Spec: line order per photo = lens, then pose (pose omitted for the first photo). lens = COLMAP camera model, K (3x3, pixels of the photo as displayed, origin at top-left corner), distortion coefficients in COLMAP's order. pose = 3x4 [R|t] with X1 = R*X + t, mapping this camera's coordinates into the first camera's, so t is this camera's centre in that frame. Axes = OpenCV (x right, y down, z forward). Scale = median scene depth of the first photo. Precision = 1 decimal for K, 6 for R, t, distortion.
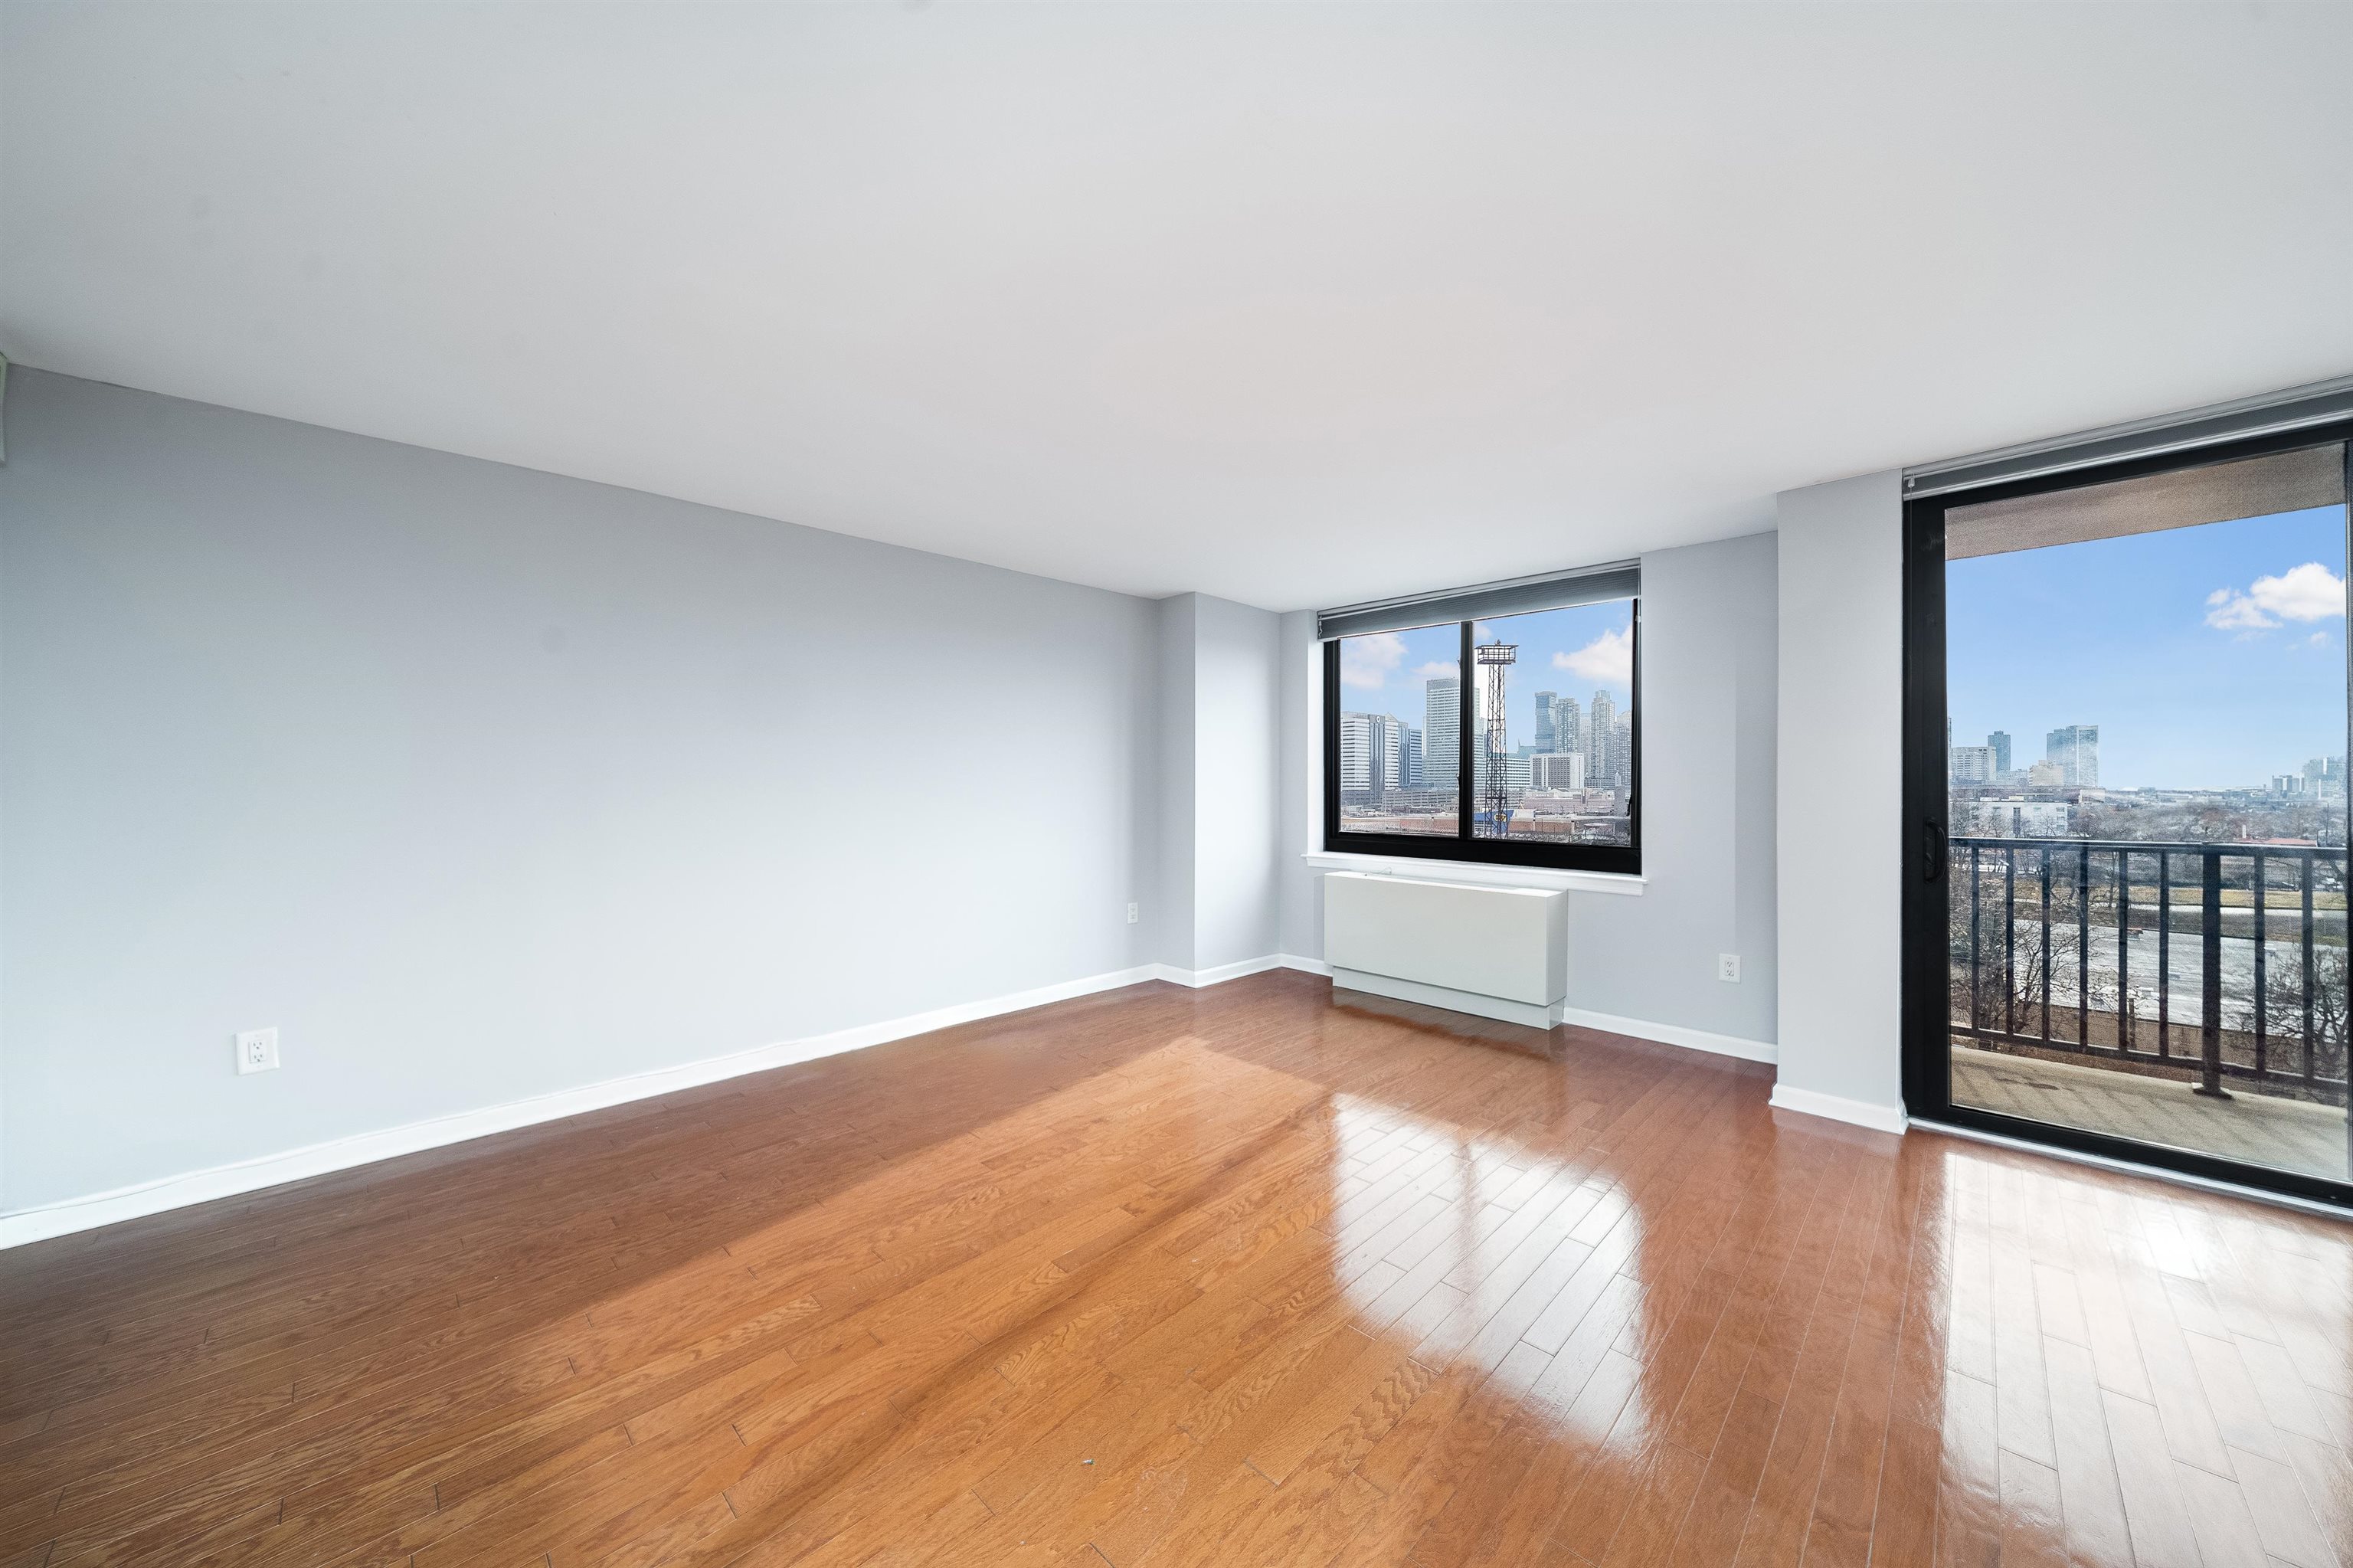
lens RADIAL K [[805.5, 0, 1184.0], [0, 805.5, 789.1], [0, 0, 1]] dist [-0.004604, 0.000390]
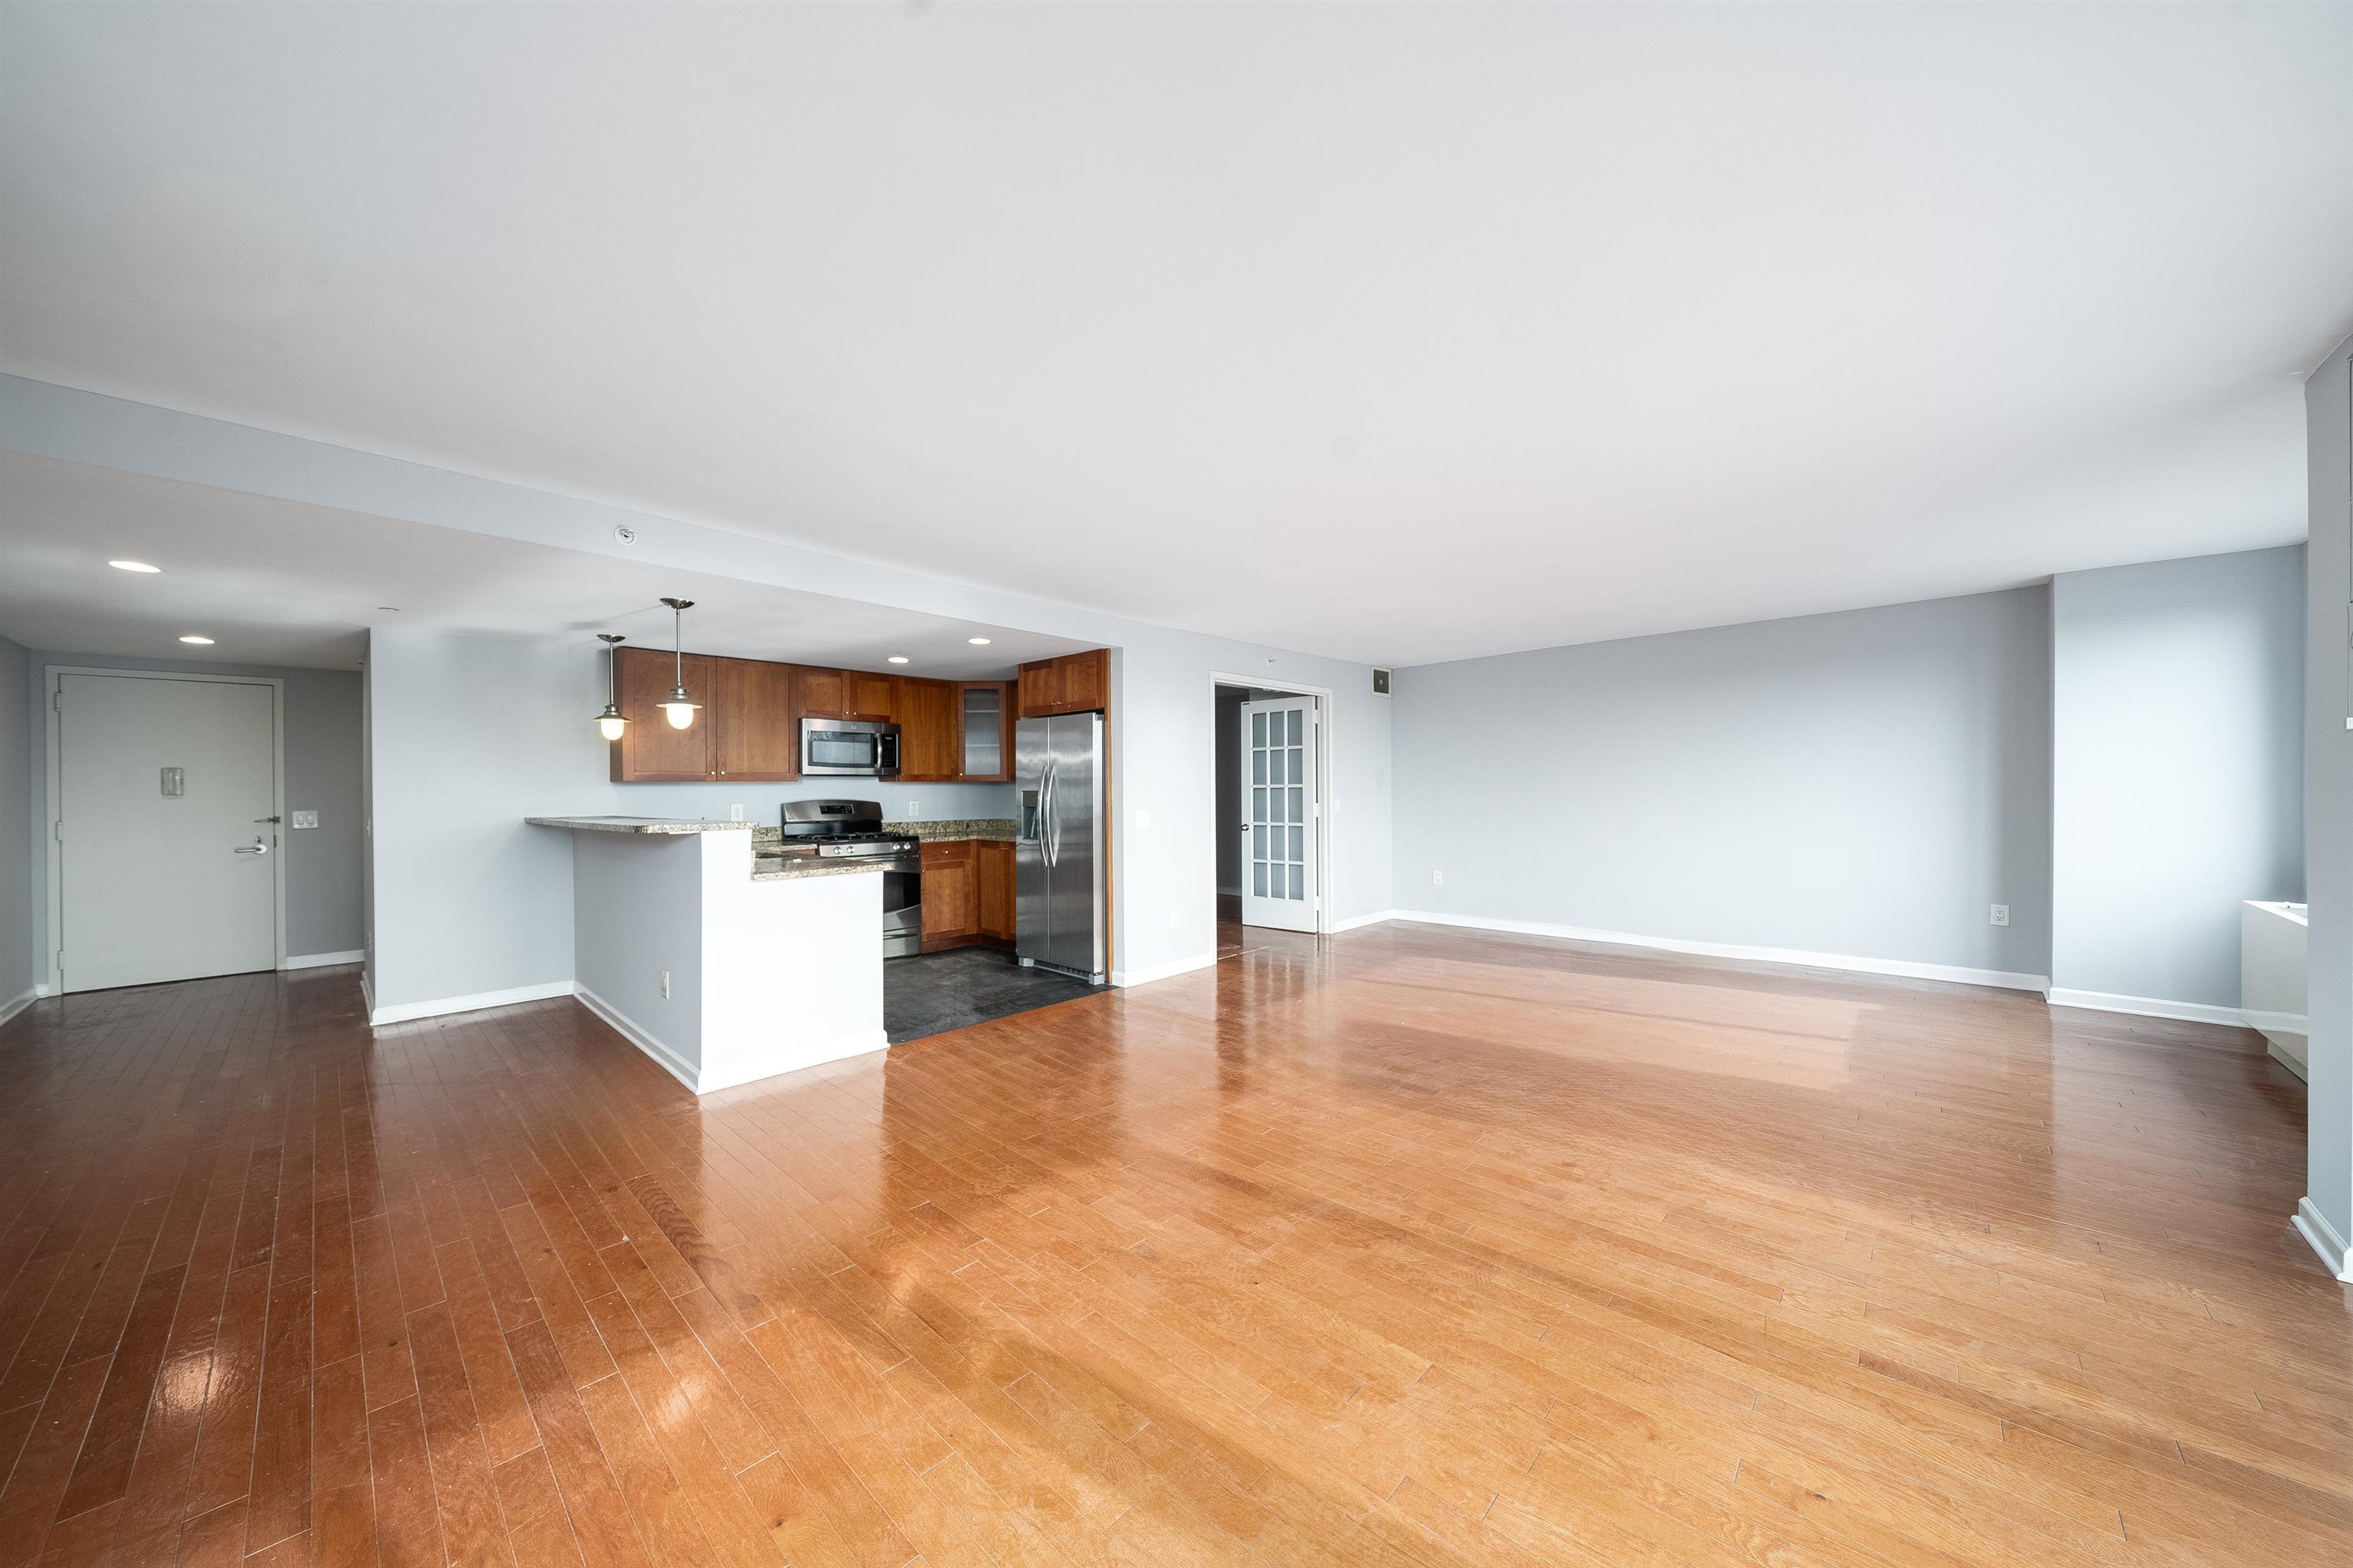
lens RADIAL K [[805.5, 0, 1182.3], [0, 805.5, 798.3], [0, 0, 1]] dist [-0.004604, 0.000390]
pose [[0.014718, 0.010629, -0.999835, 1.038495], [0.003145, 0.999938, 0.010677, -0.001770], [0.999887, -0.003301, 0.014684, -0.005418]]
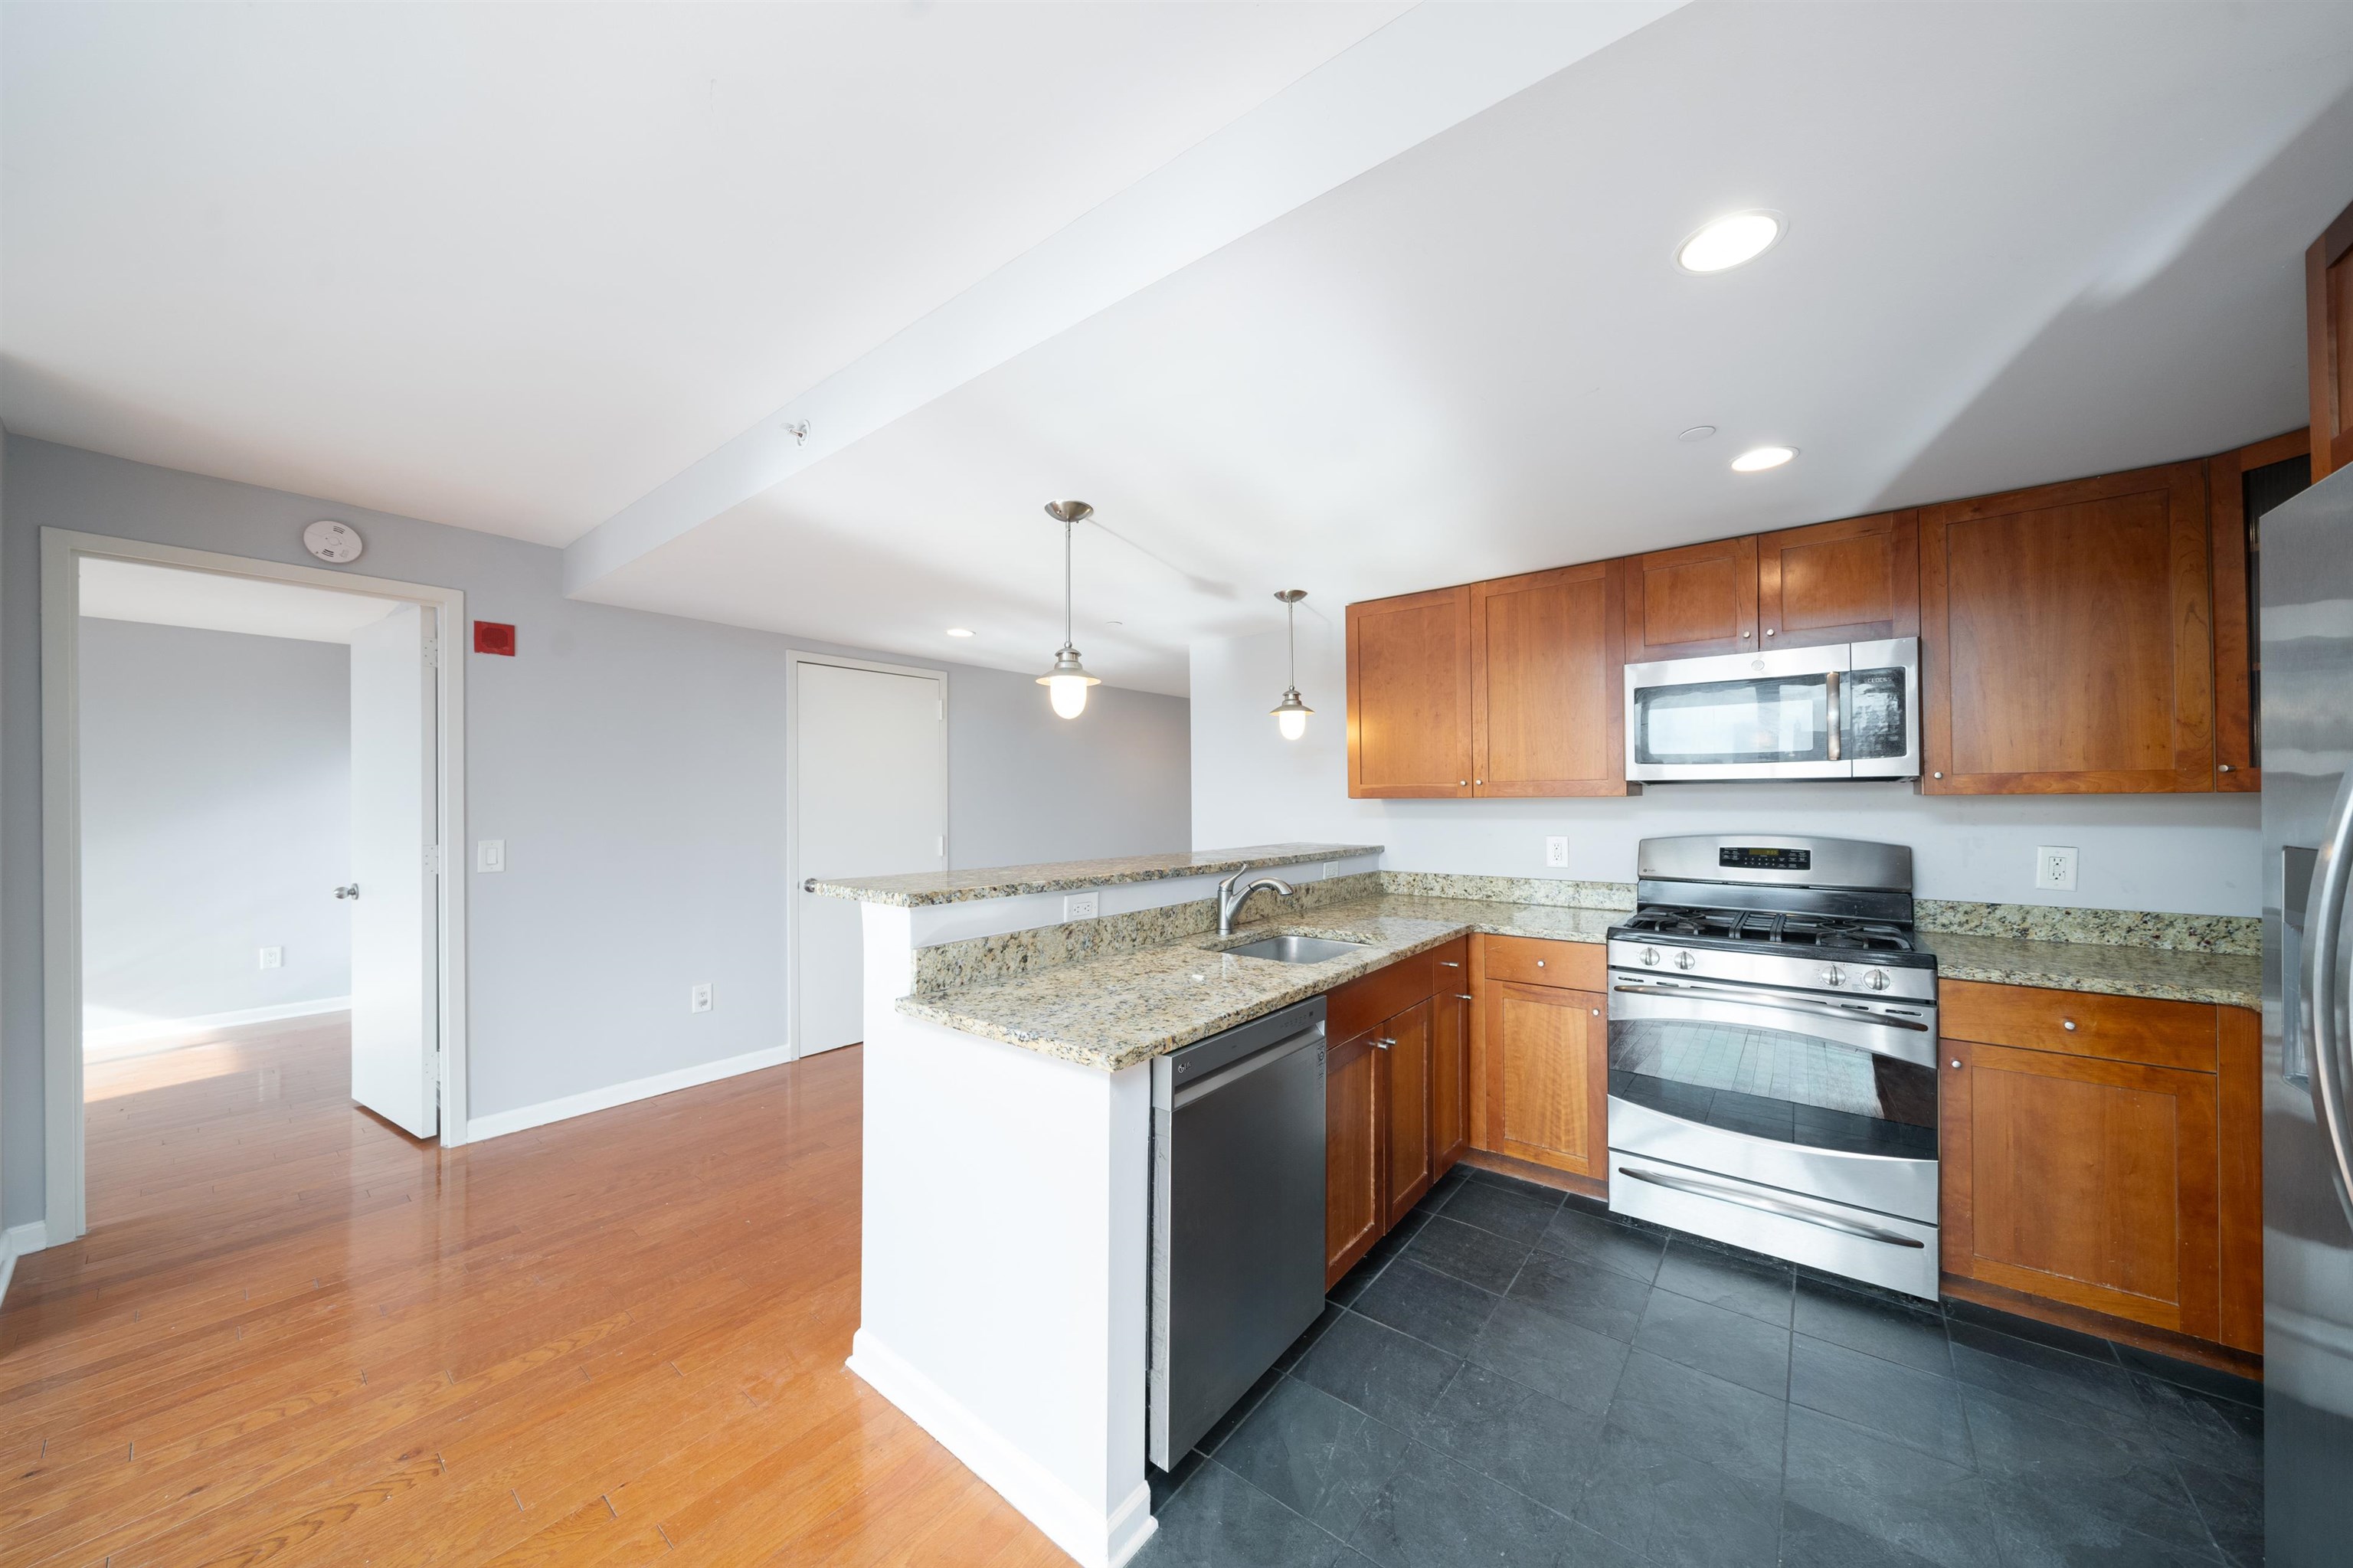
lens RADIAL K [[805.5, 0, 1185.6], [0, 805.5, 787.4], [0, 0, 1]] dist [-0.004604, 0.000390]
pose [[-0.995858, 0.006177, -0.090712, 0.122821], [0.007019, 0.999935, -0.008969, -0.021091], [0.090651, -0.009569, -0.995837, -0.012846]]
